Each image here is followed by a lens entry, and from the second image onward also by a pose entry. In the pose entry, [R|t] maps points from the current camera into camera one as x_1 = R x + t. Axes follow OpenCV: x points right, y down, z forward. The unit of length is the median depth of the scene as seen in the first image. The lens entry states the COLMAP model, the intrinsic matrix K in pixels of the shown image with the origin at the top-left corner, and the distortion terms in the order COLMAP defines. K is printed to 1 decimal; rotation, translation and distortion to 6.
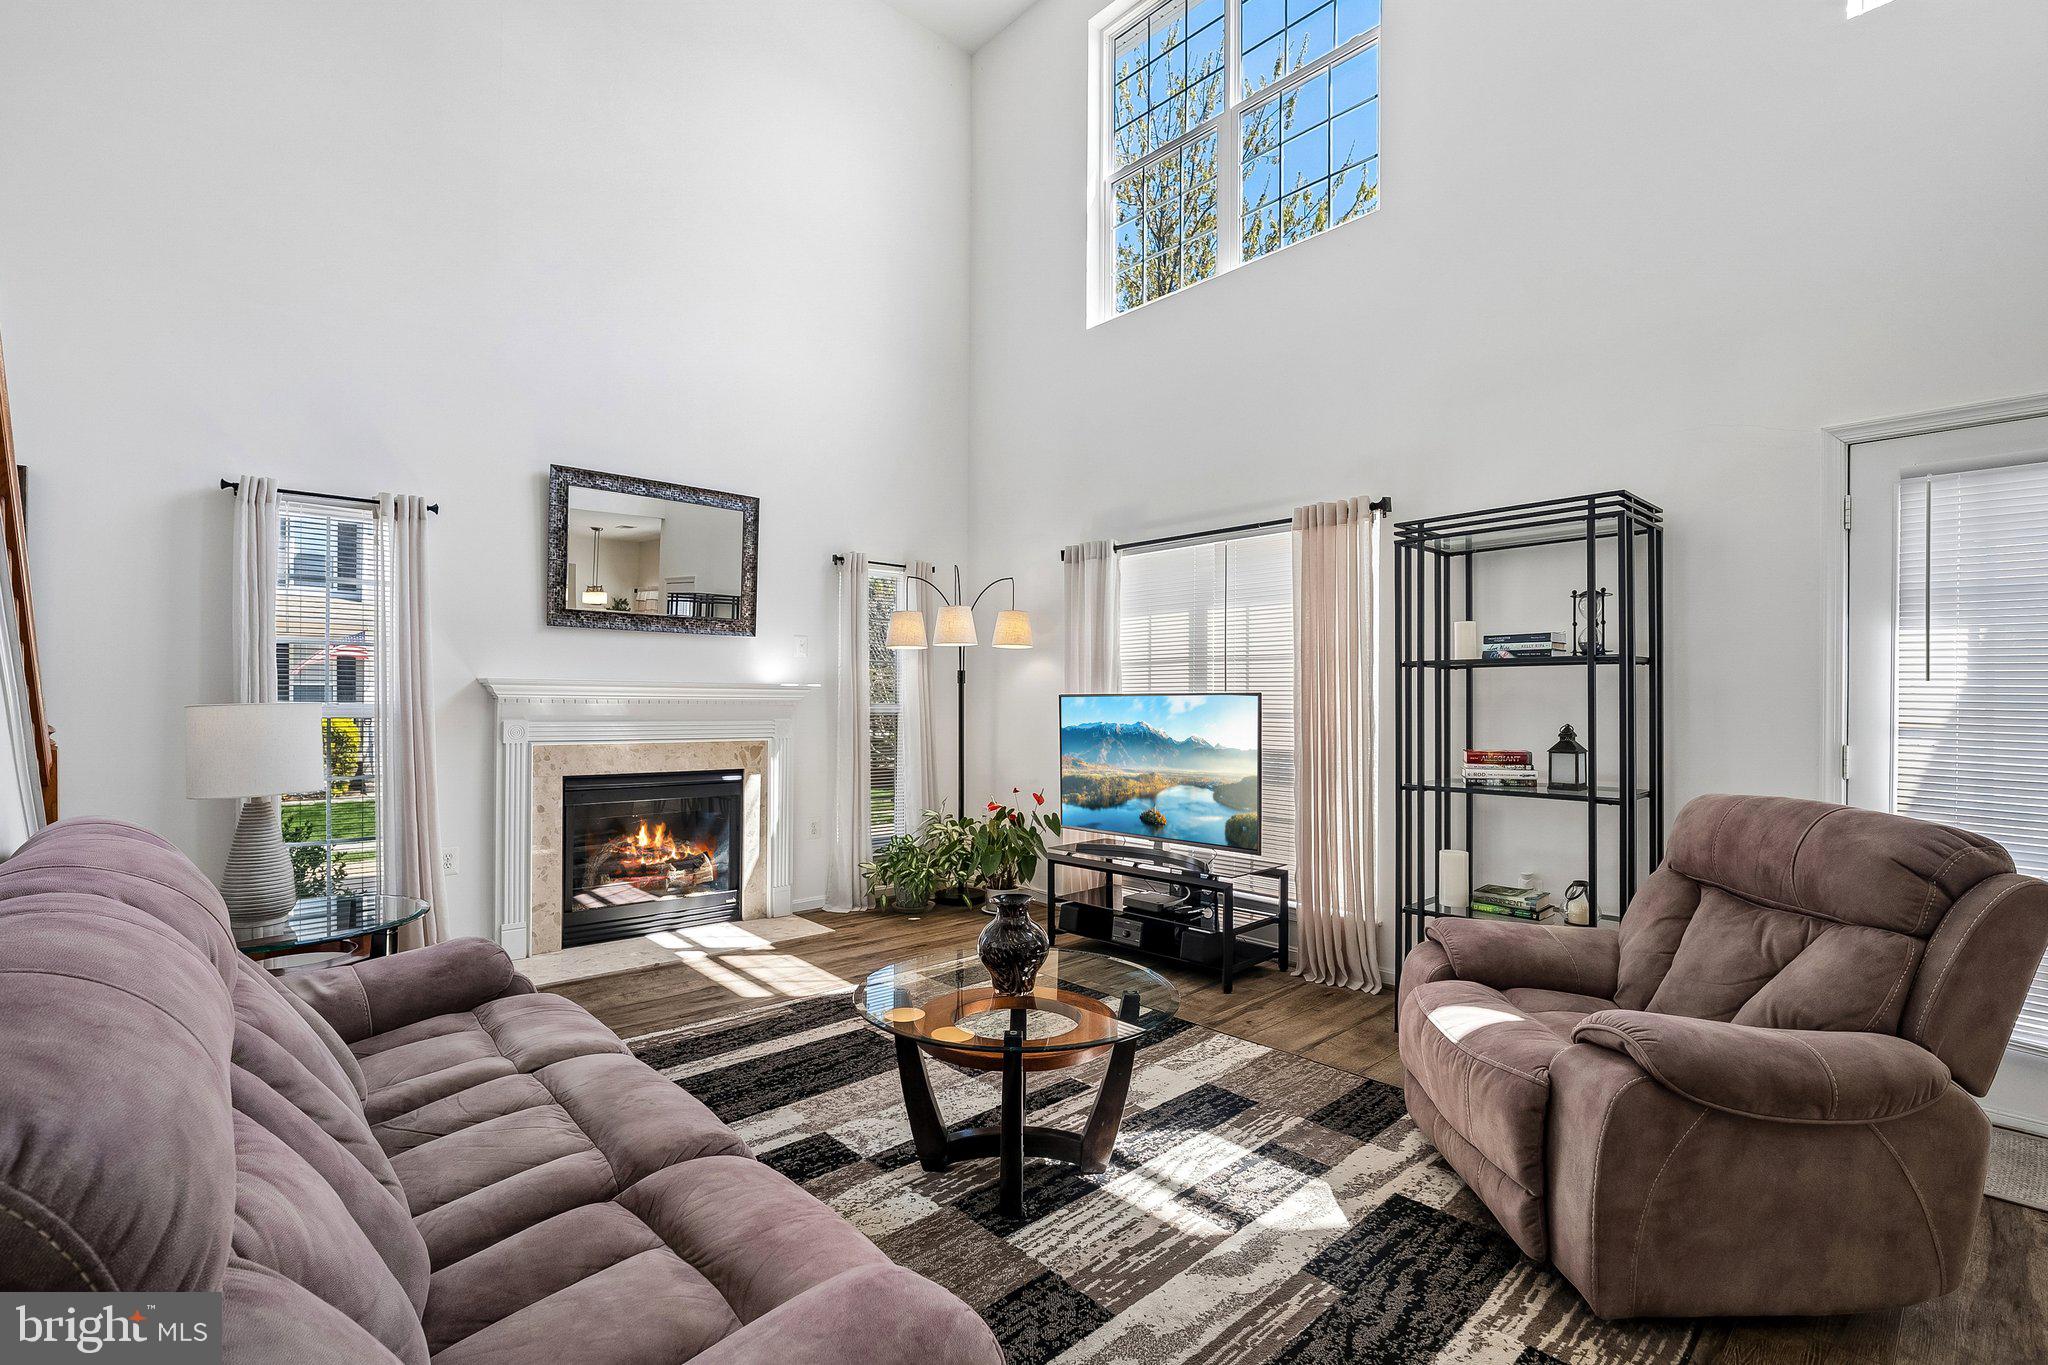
lens RADIAL K [[915.6, 0, 1020.6], [0, 915.6, 695.2], [0, 0, 1]] dist [-0.014600, 0.003554]
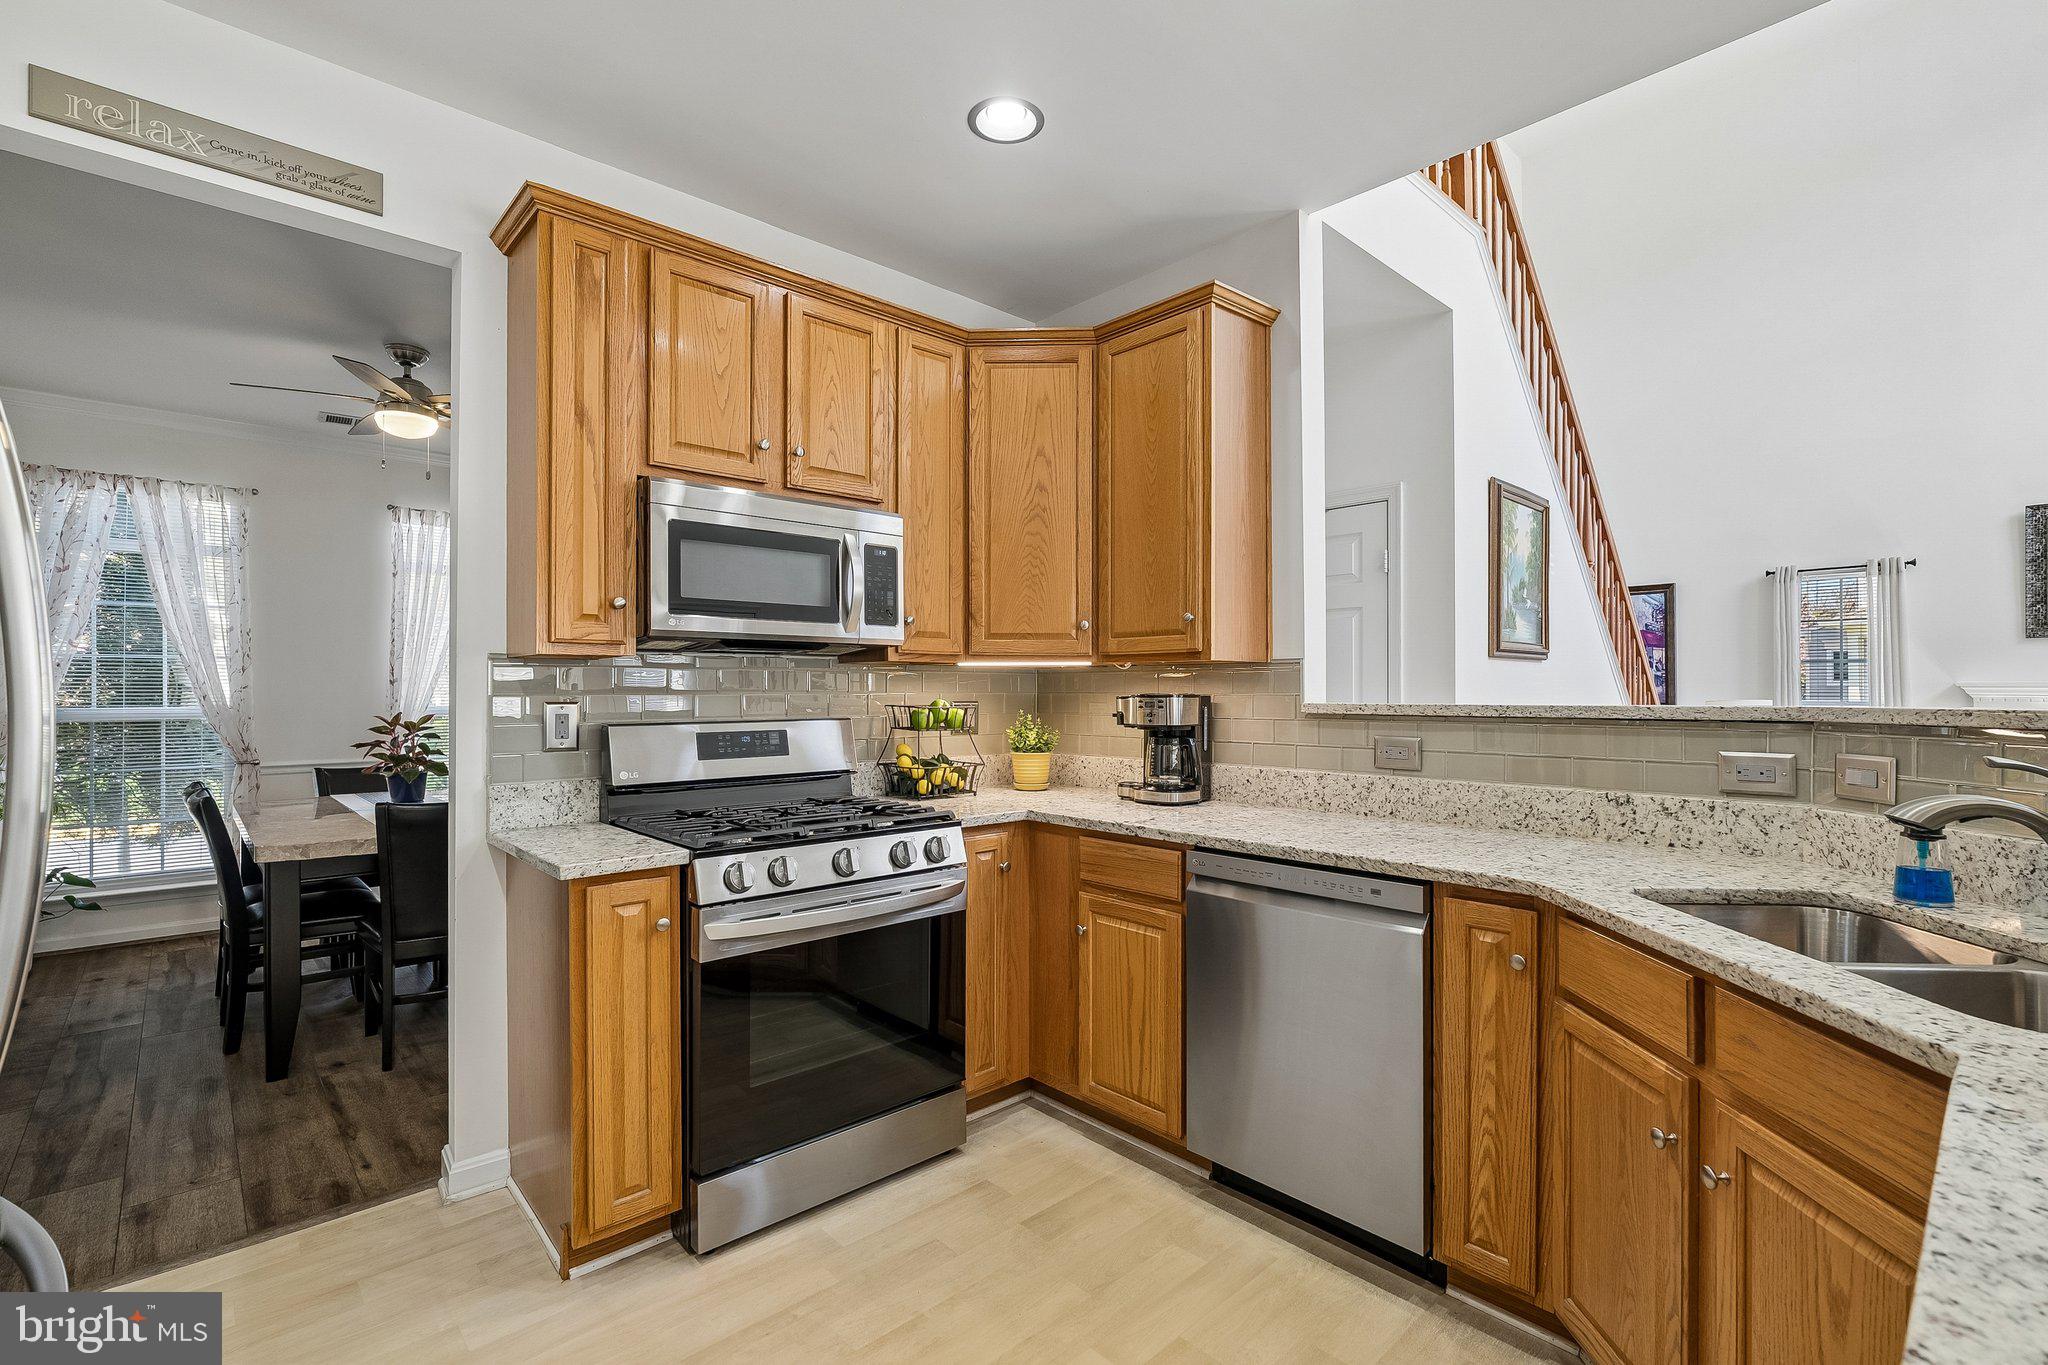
lens RADIAL K [[915.6, 0, 1018.1], [0, 915.6, 679.6], [0, 0, 1]] dist [-0.014600, 0.003554]
pose [[0.002627, -0.016965, -0.999853, 0.709165], [0.002494, 0.999853, -0.016959, -0.003801], [0.999993, -0.002450, 0.002669, -0.364440]]
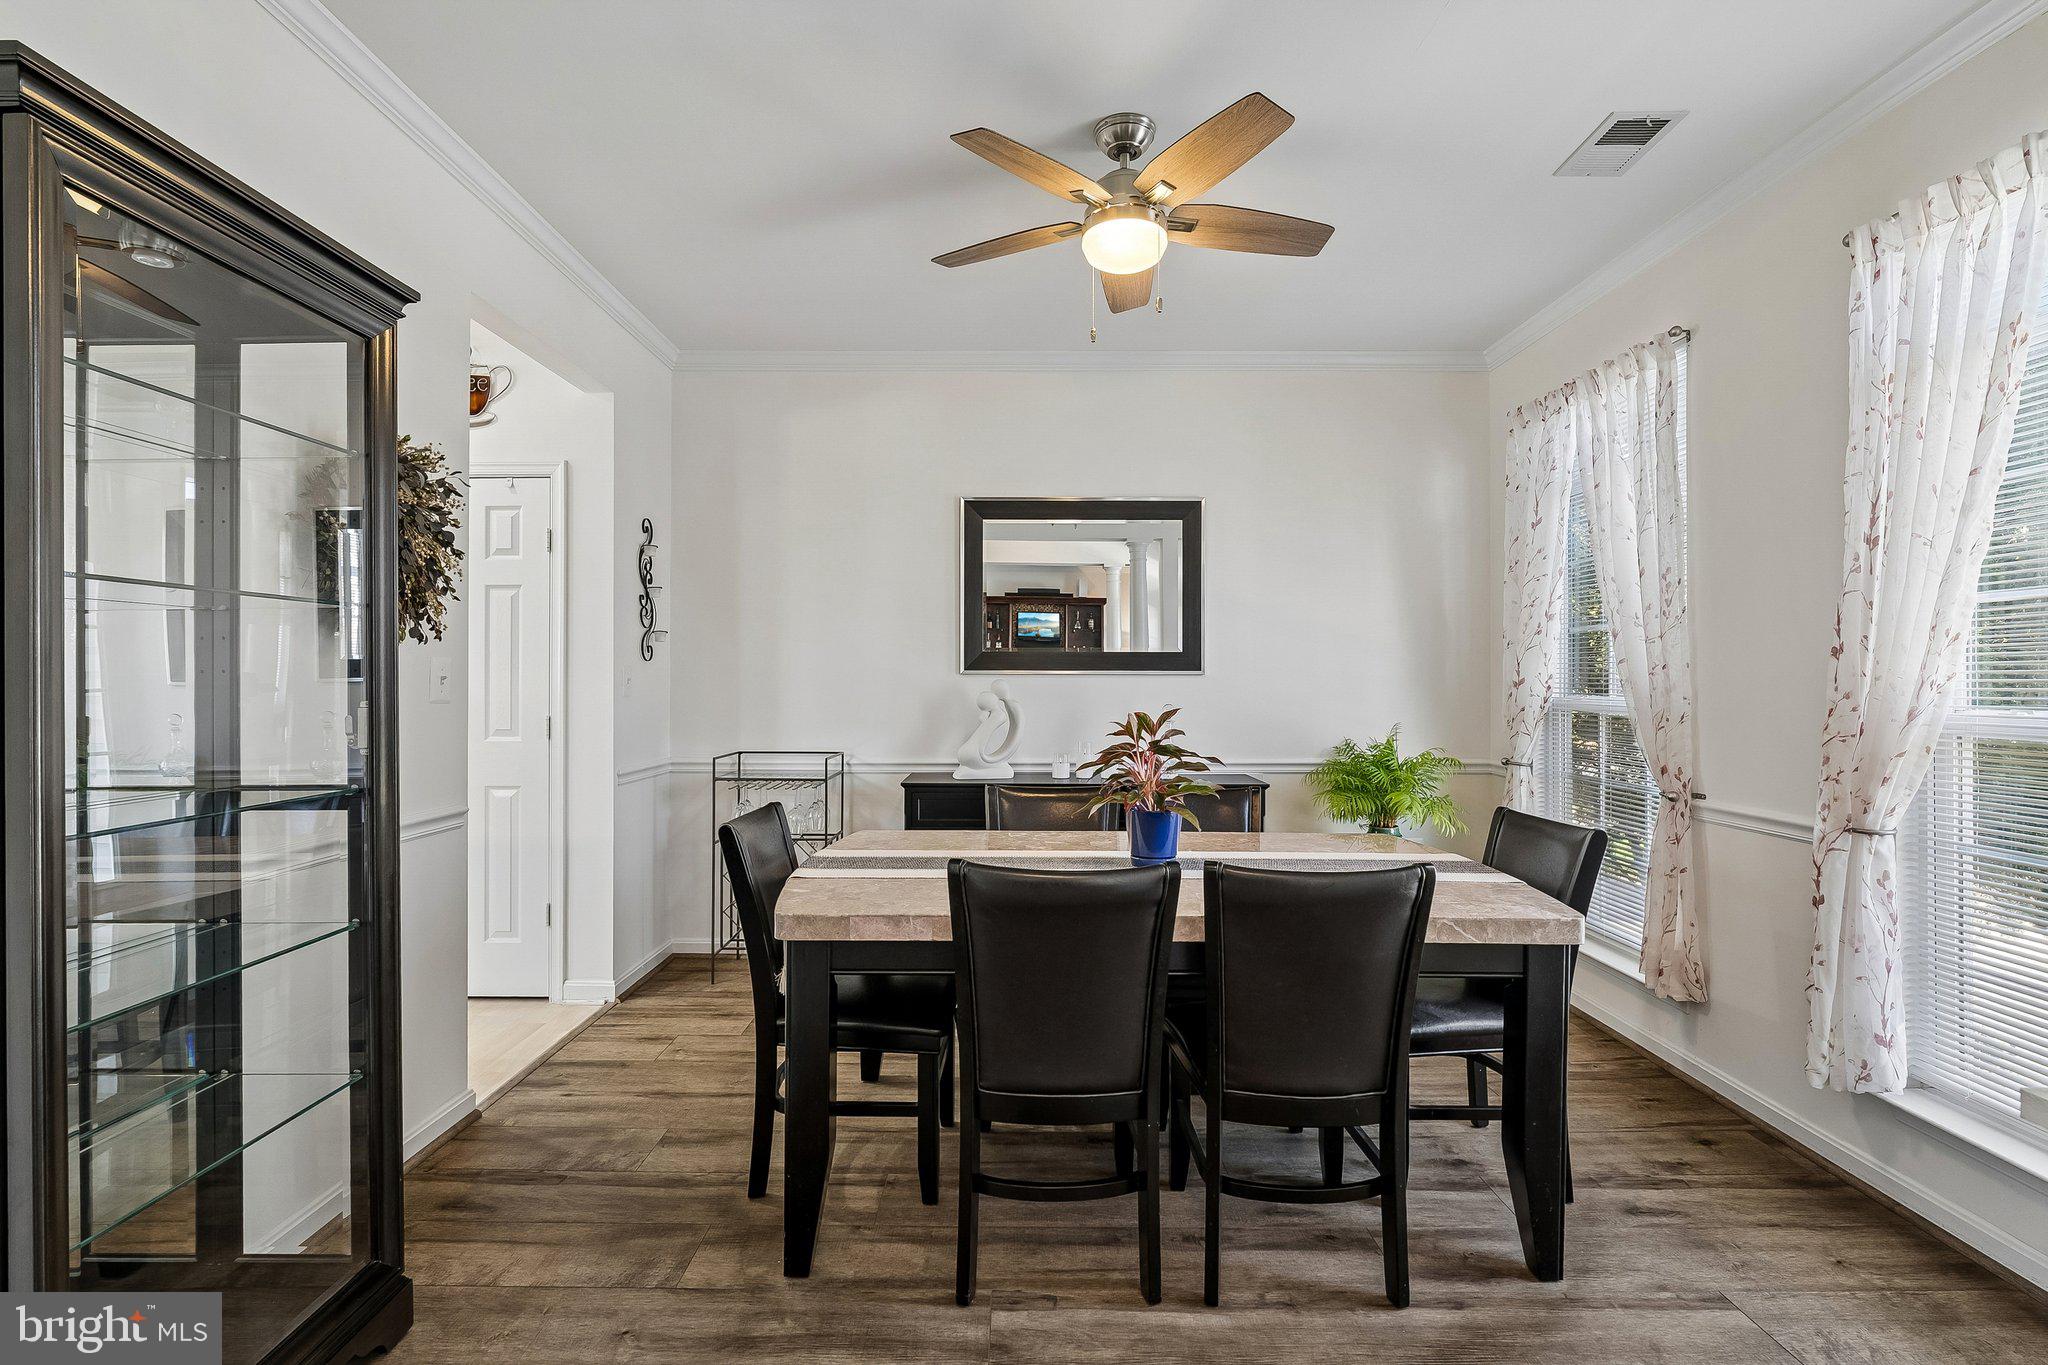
lens RADIAL K [[915.6, 0, 1019.6], [0, 915.6, 680.0], [0, 0, 1]] dist [-0.014600, 0.003554]
pose [[-0.740330, -0.009139, 0.672181, -0.562613], [-0.004700, 0.999954, 0.008419, -0.011927], [-0.672227, 0.003074, -0.740339, -0.512609]]
